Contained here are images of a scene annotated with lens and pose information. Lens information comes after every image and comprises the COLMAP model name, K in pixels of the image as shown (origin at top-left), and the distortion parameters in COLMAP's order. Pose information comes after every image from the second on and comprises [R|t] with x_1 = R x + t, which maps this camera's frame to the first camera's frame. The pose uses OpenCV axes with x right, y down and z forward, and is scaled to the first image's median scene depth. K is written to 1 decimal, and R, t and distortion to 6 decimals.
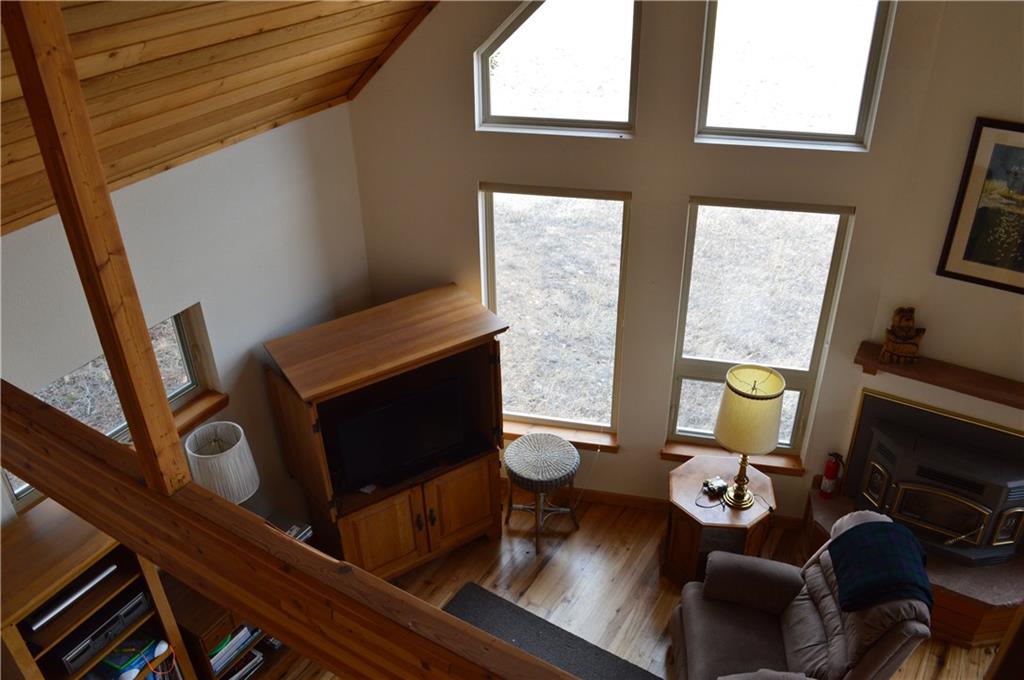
lens RADIAL K [[813.0, 0, 512.0], [0, 813.0, 340.0], [0, 0, 1]] dist [-0.078606, -0.000455]
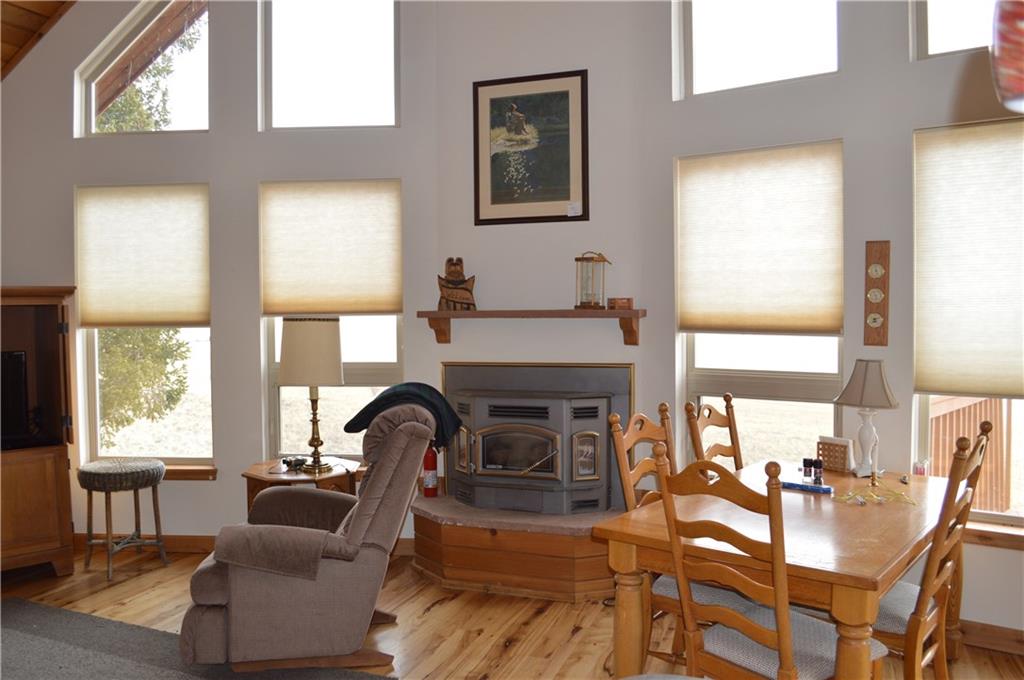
lens RADIAL K [[813.0, 0, 512.0], [0, 813.0, 340.0], [0, 0, 1]] dist [-0.078606, -0.000455]
pose [[0.979051, 0.004860, 0.203555, 0.354505], [0.095256, 0.872634, -0.478994, 0.613573], [-0.179957, 0.488350, 0.853891, 0.092549]]
